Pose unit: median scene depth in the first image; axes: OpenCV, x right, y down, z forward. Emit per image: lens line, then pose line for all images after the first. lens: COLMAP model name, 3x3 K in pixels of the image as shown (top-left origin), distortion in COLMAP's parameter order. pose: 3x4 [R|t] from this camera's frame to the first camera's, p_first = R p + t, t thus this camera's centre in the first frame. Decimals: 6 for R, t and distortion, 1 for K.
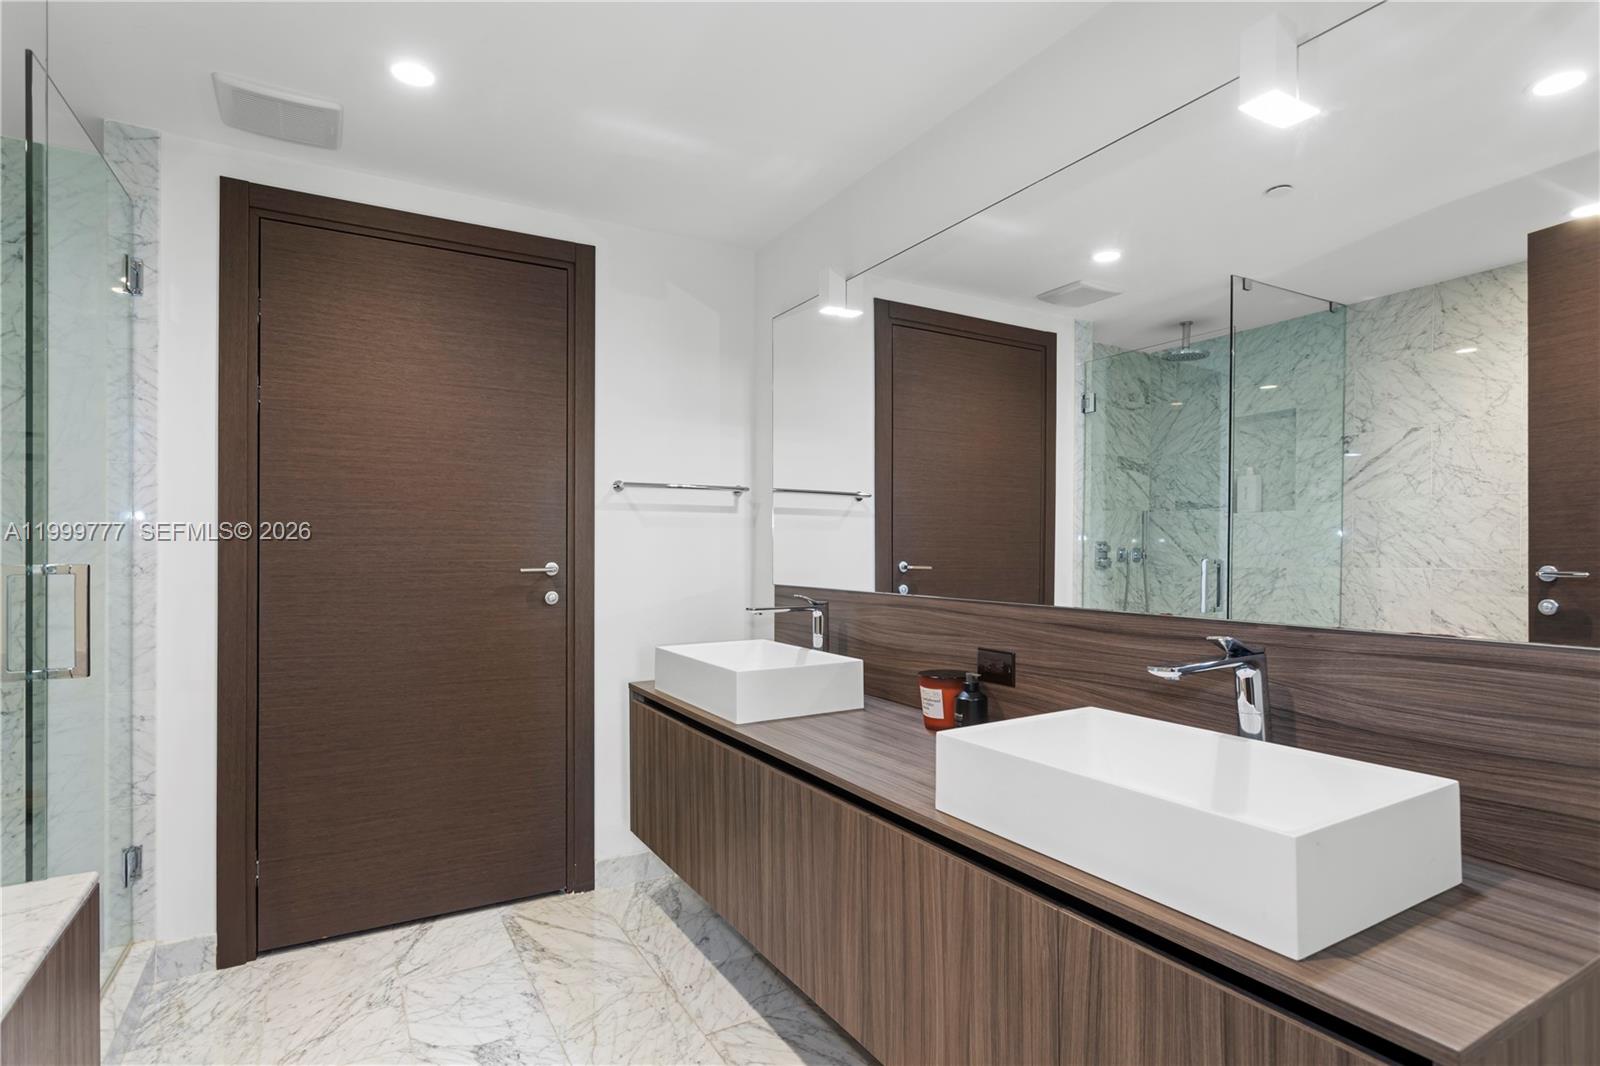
lens RADIAL K [[796.6, 0, 795.4], [0, 796.6, 547.4], [0, 0, 1]] dist [-0.001699, 0.002394]
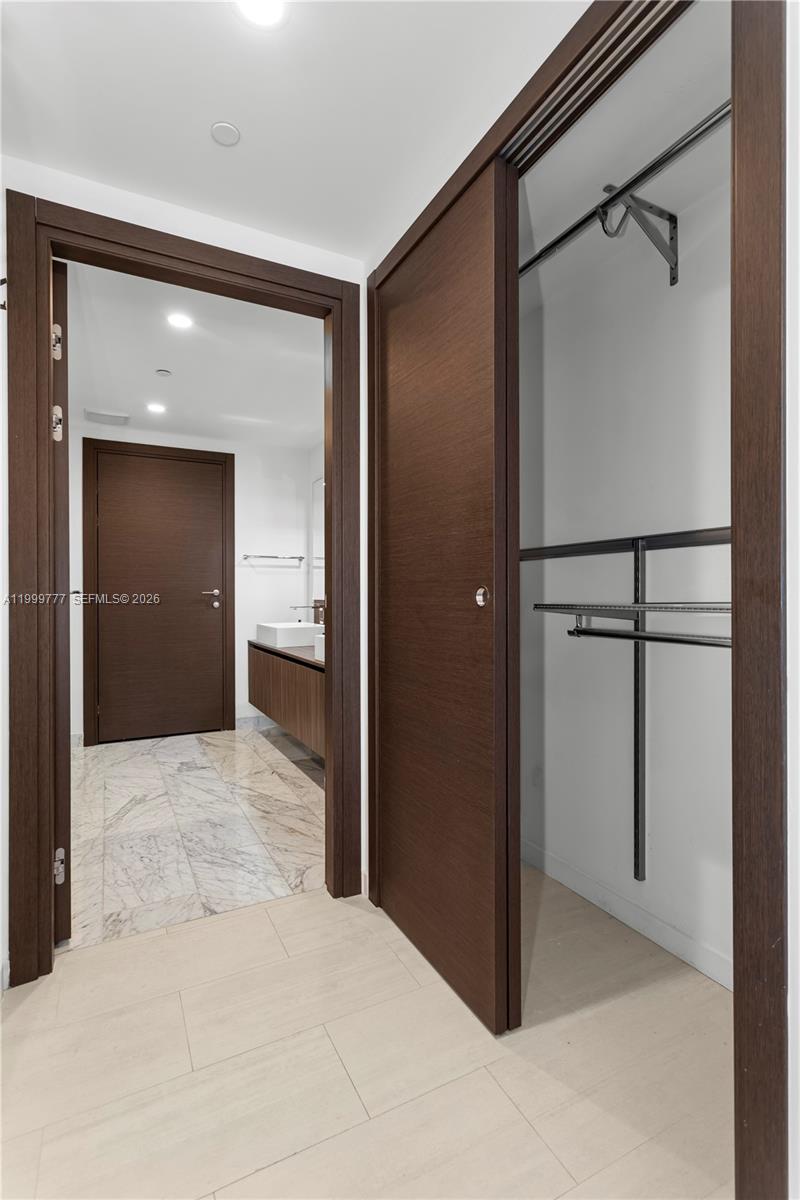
lens RADIAL K [[567.4, 0, 405.2], [0, 567.4, 605.0], [0, 0, 1]] dist [0.005337, 0.000078]
pose [[0.998962, -0.000144, -0.045553, 0.320855], [0.000663, 0.999935, 0.011396, 0.044179], [0.045548, -0.011414, 0.998897, -0.637350]]
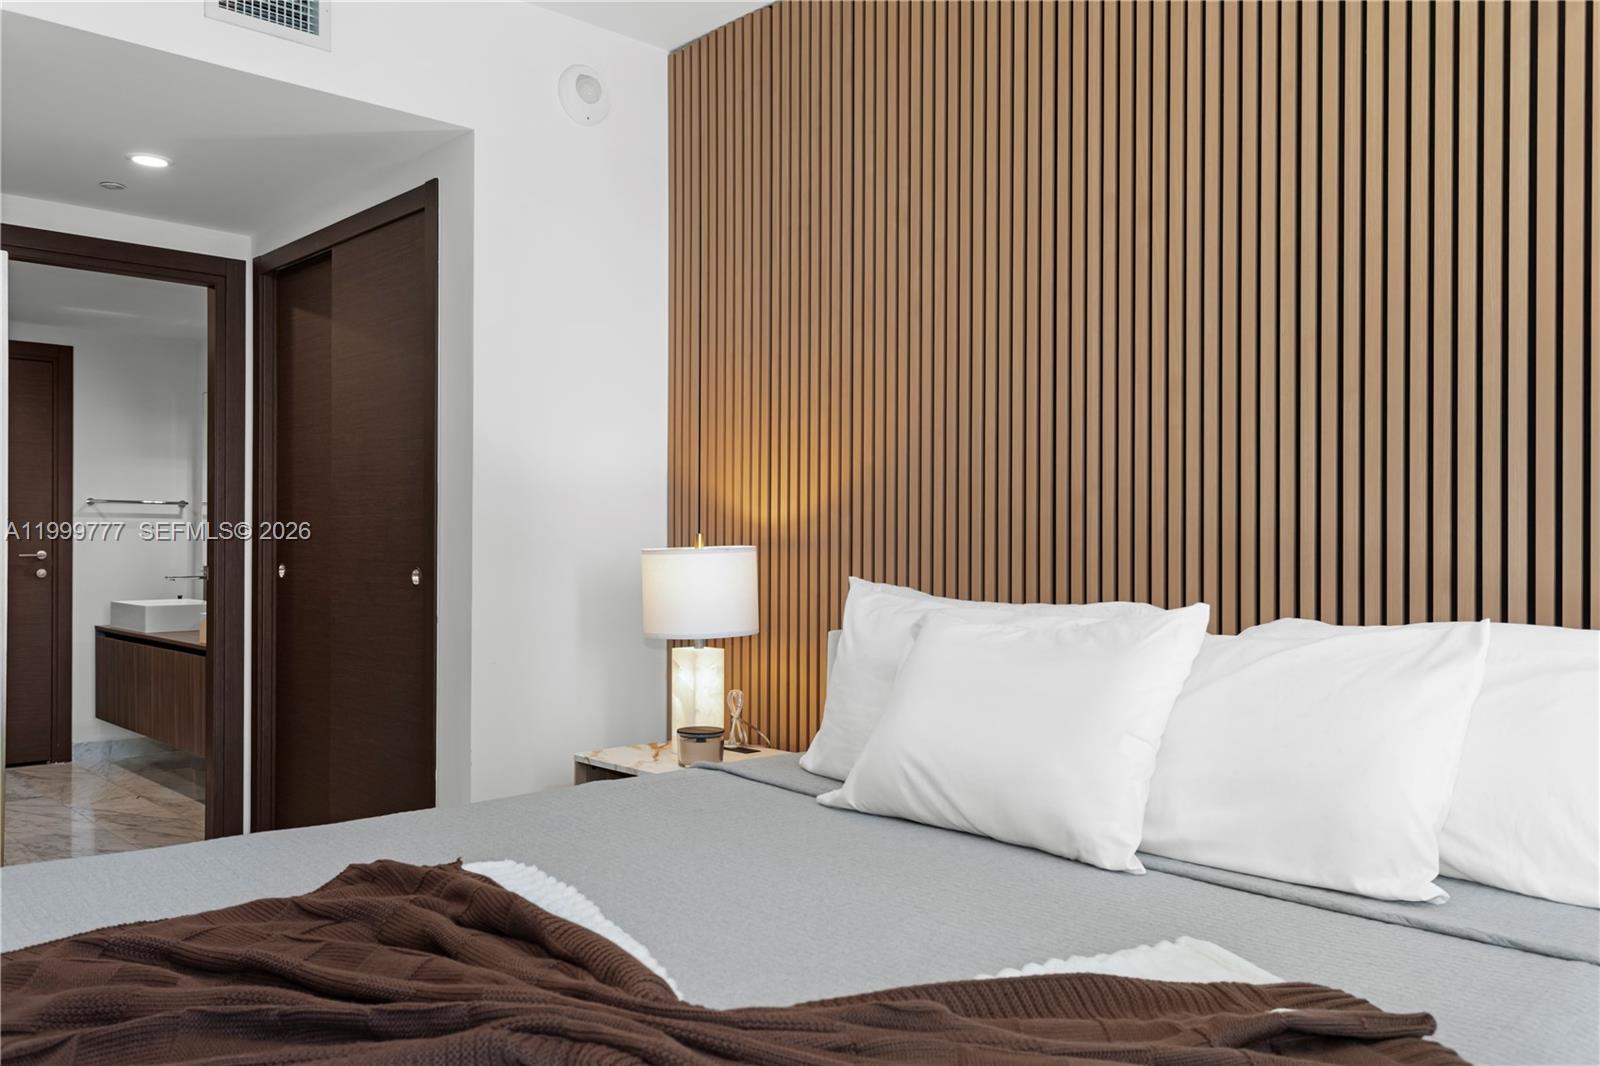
lens RADIAL K [[1231.9, 0, 805.4], [0, 1231.9, 547.8], [0, 0, 1]] dist [0.005459, 0.009431]
pose [[0.972318, 0.005598, 0.233594, 0.574406], [-0.007405, 0.999949, 0.006860, -0.014427], [-0.233544, -0.008399, 0.972310, -1.678565]]
